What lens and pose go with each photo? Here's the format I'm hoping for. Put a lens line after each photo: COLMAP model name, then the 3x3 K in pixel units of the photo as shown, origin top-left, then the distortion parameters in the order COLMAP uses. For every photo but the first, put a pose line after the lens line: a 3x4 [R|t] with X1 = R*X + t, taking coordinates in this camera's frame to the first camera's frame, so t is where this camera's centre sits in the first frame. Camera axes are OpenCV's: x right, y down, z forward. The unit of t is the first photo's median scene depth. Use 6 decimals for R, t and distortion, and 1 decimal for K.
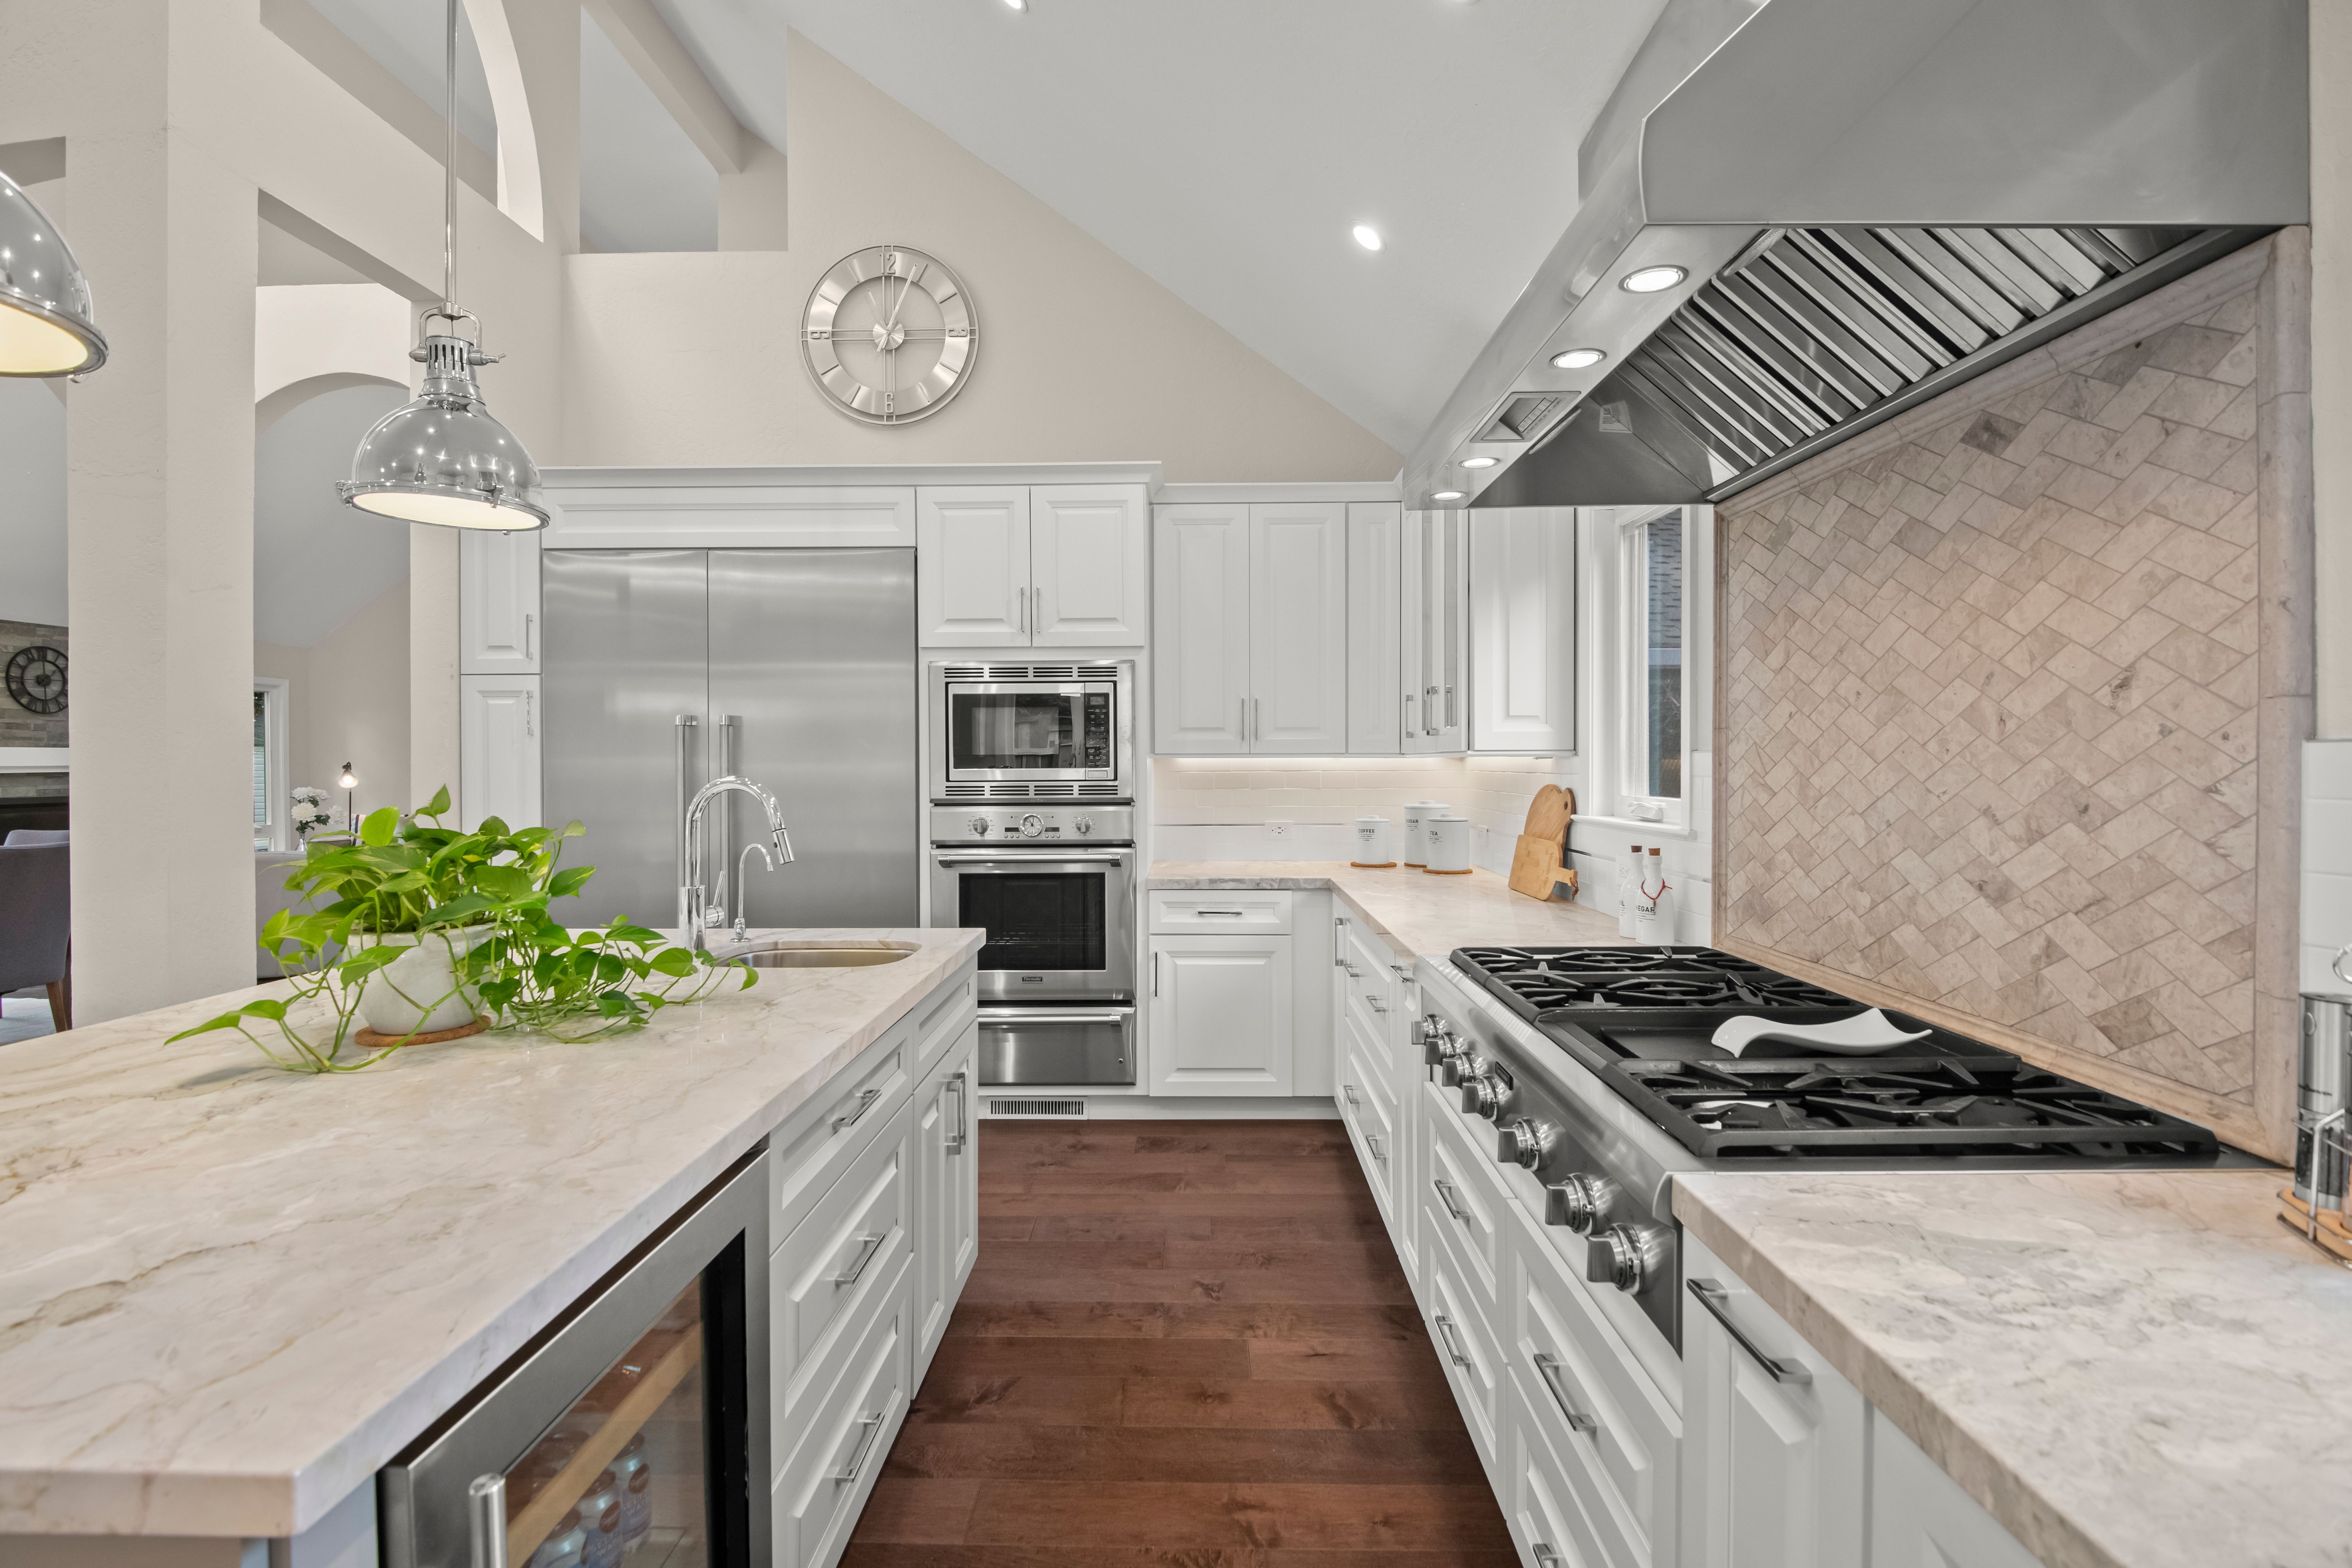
lens RADIAL K [[1065.2, 0, 1179.1], [0, 1065.2, 767.2], [0, 0, 1]] dist [0.023772, -0.025319]
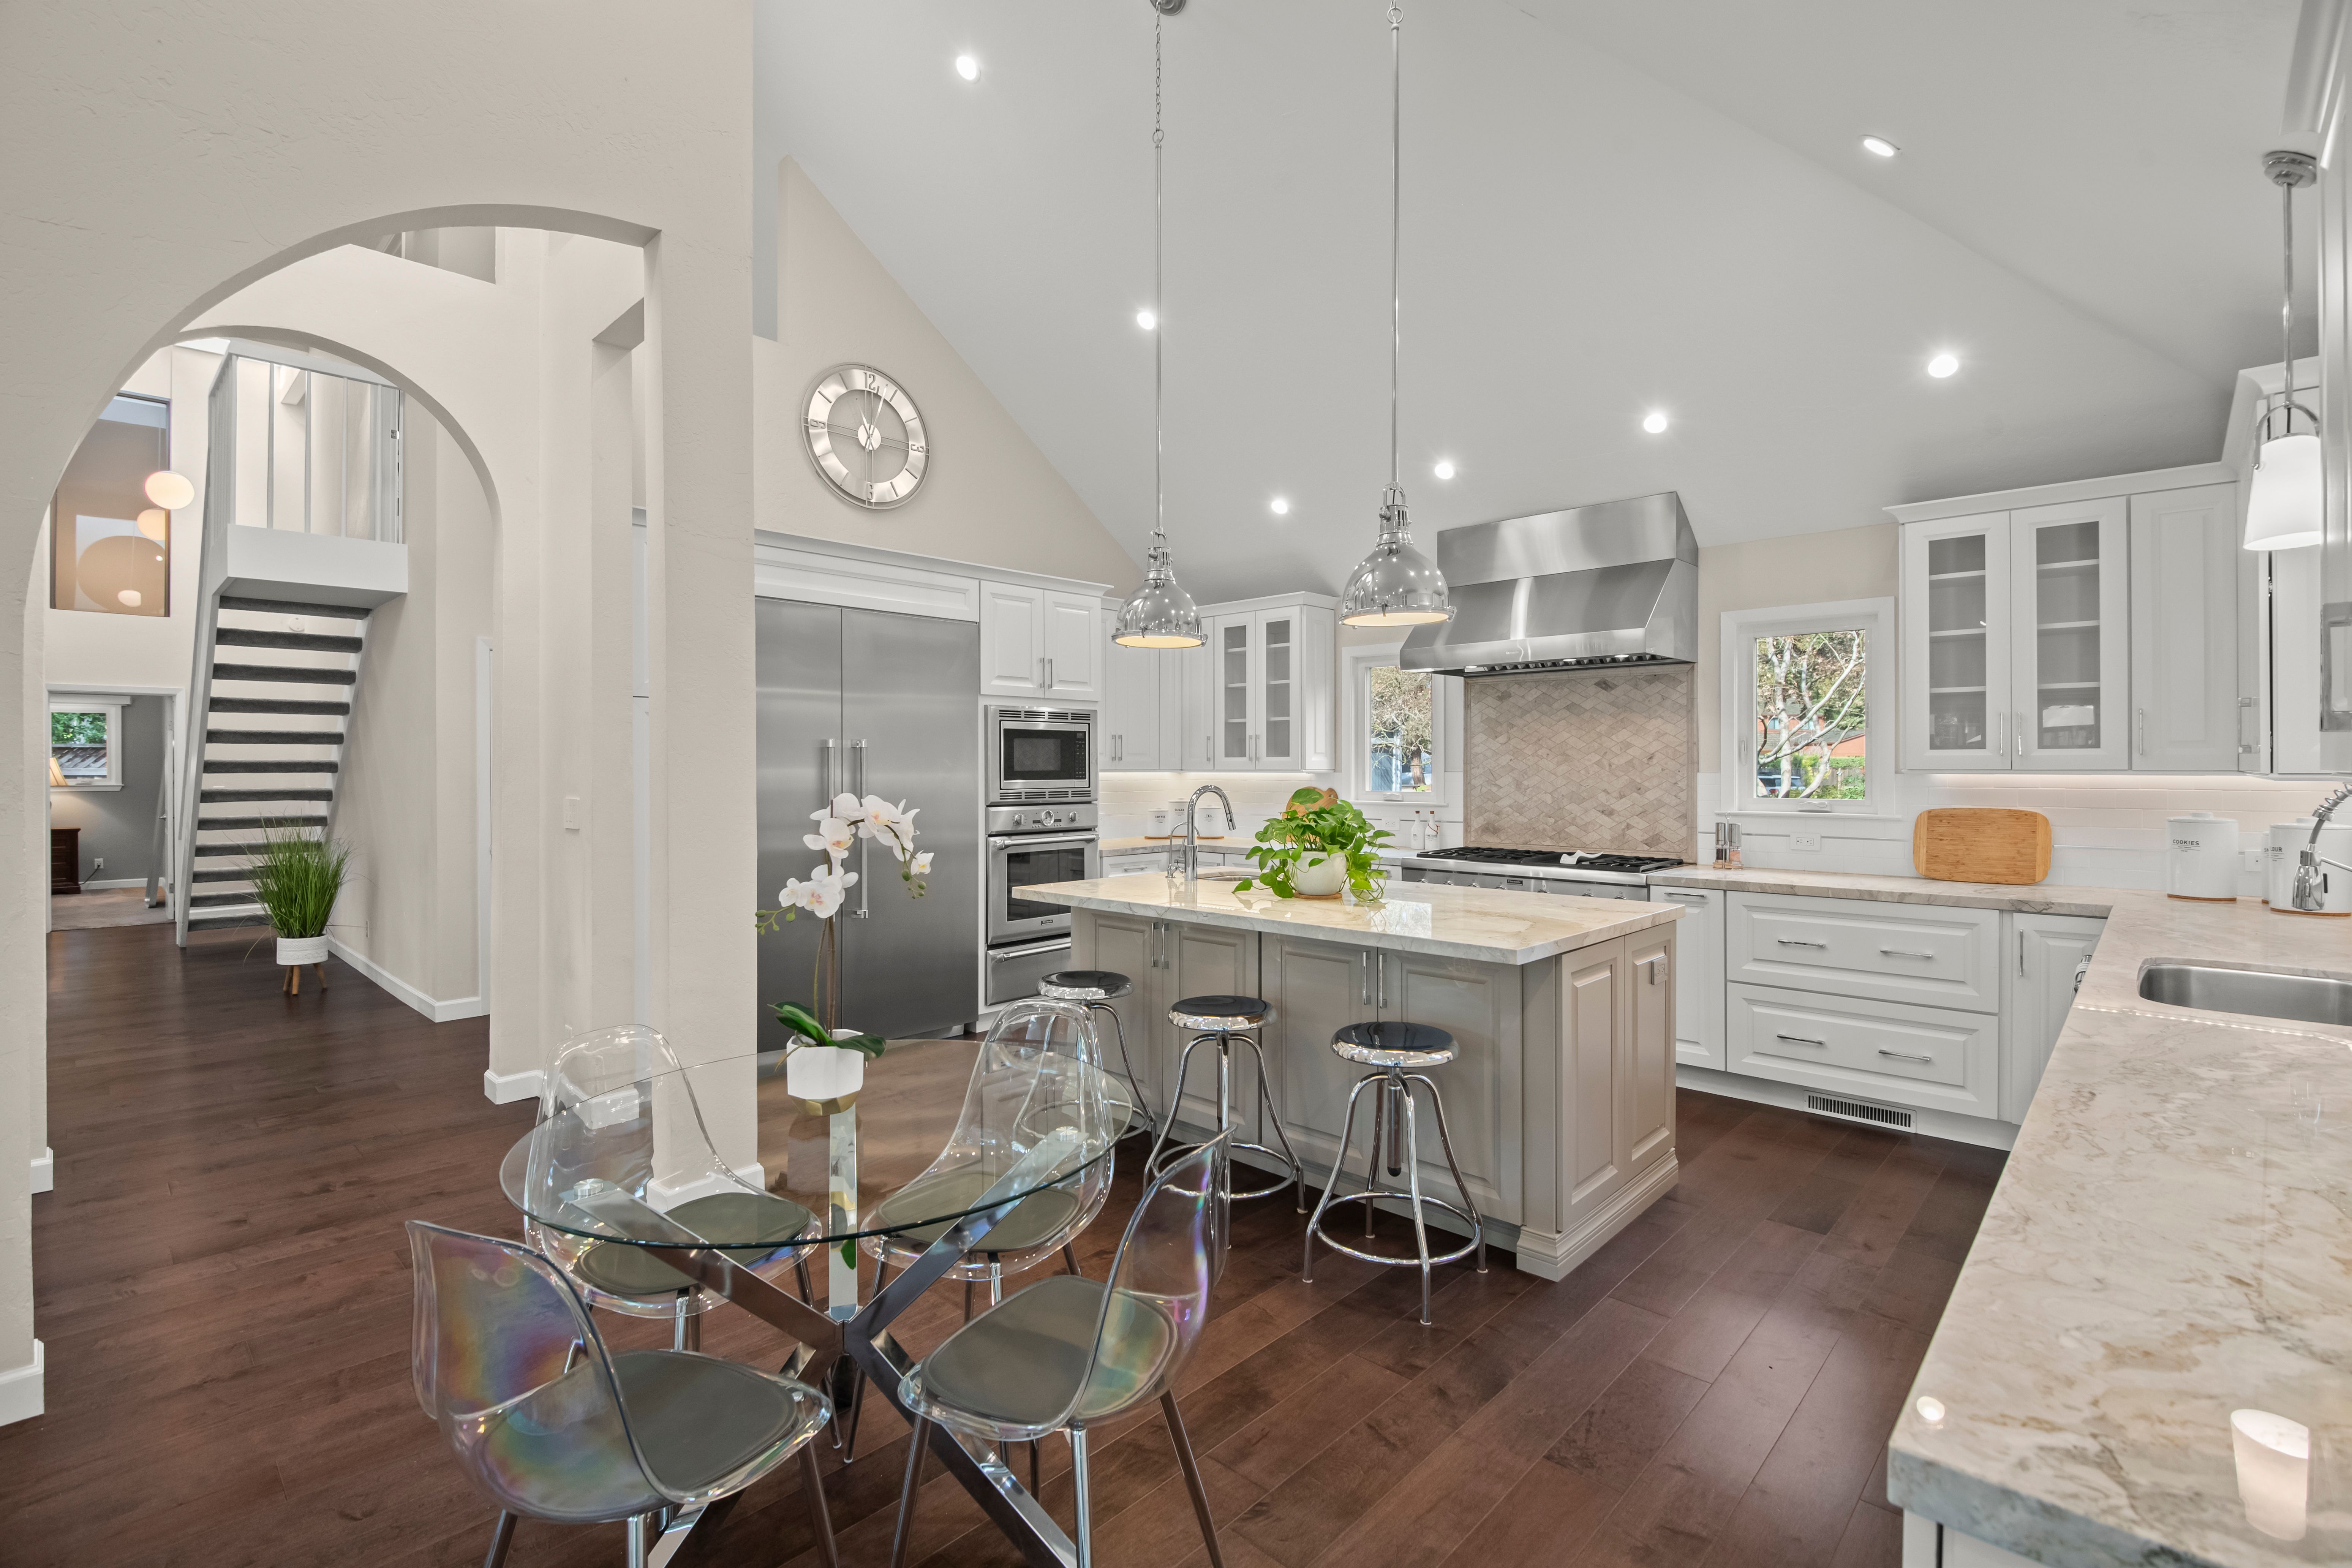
lens RADIAL K [[1065.2, 0, 1179.1], [0, 1065.2, 767.2], [0, 0, 1]] dist [0.023772, -0.025319]
pose [[0.673527, 0.004571, 0.739149, -1.999009], [0.001984, 0.999966, -0.007992, -0.007602], [-0.739160, 0.006849, 0.673495, -0.248821]]
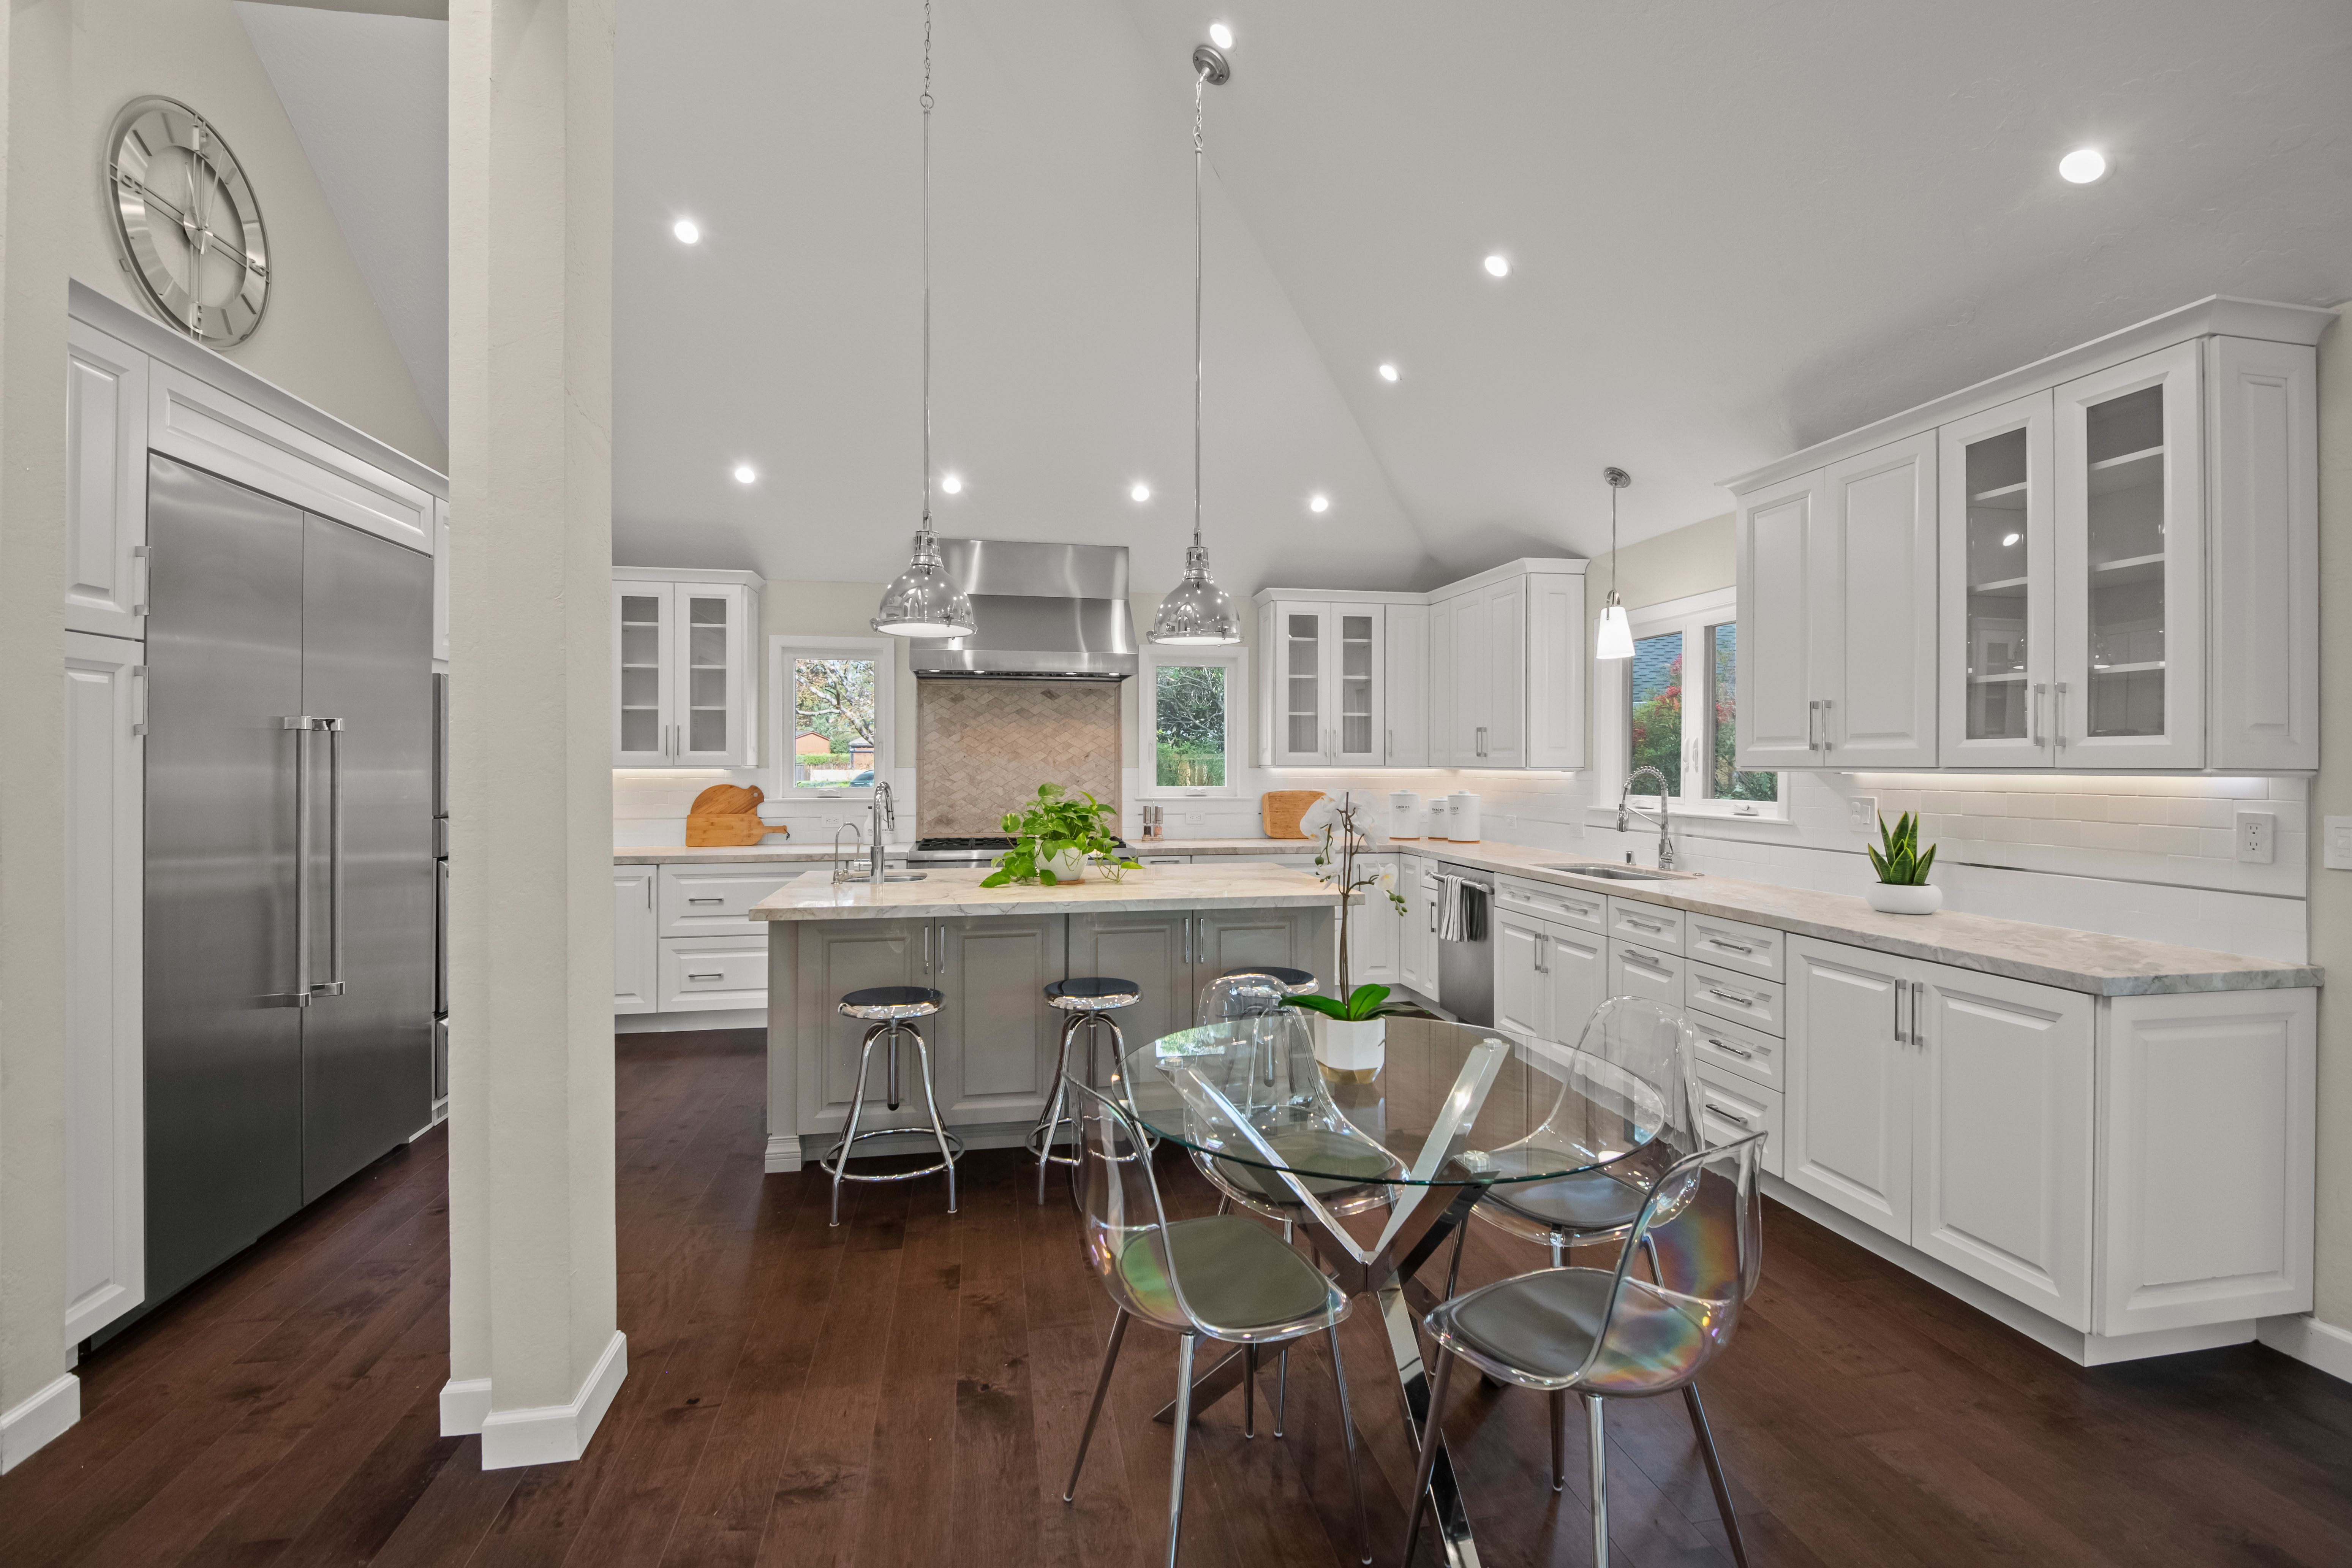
lens RADIAL K [[1065.2, 0, 1179.1], [0, 1065.2, 767.2], [0, 0, 1]] dist [0.023772, -0.025319]
pose [[-0.203765, 0.002103, 0.979018, -2.455903], [0.005621, 0.999984, -0.000978, -0.010609], [-0.979004, 0.005303, -0.203774, 0.956094]]
